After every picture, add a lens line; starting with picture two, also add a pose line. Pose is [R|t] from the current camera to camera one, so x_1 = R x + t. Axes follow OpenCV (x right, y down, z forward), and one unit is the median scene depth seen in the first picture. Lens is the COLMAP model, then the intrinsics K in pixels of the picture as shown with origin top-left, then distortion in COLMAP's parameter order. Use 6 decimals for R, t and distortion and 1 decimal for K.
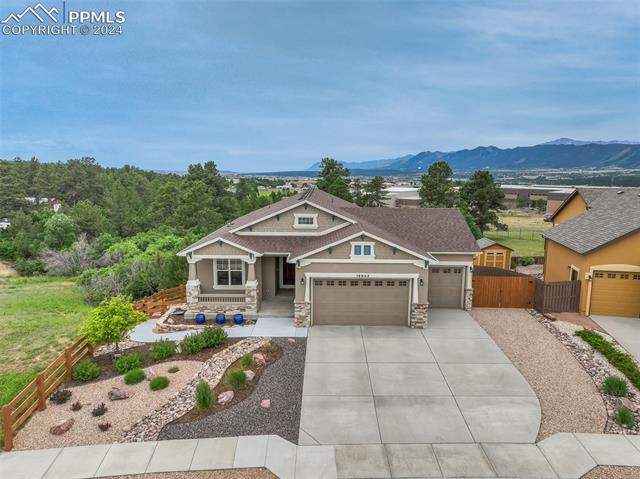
lens RADIAL K [[449.1, 0, 320.0], [0, 449.1, 239.5], [0, 0, 1]] dist [0.002978, 0.006697]
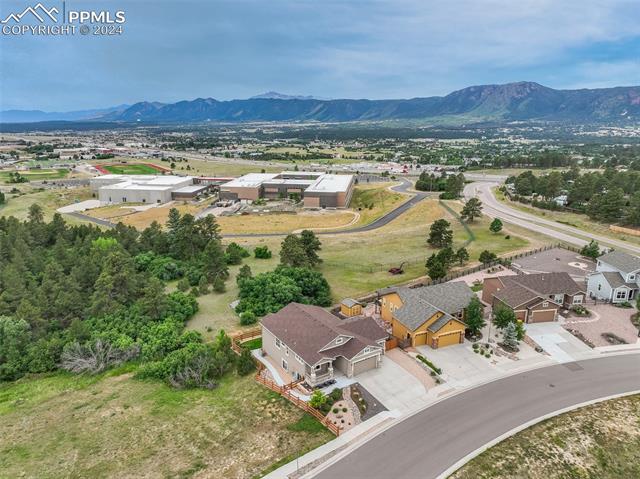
lens RADIAL K [[449.1, 0, 320.0], [0, 449.1, 239.5], [0, 0, 1]] dist [0.002978, 0.006697]
pose [[0.831272, -0.143326, 0.537070, -1.762875], [0.086723, 0.987795, 0.129381, -1.183705], [-0.549059, -0.060975, 0.833557, -1.421701]]
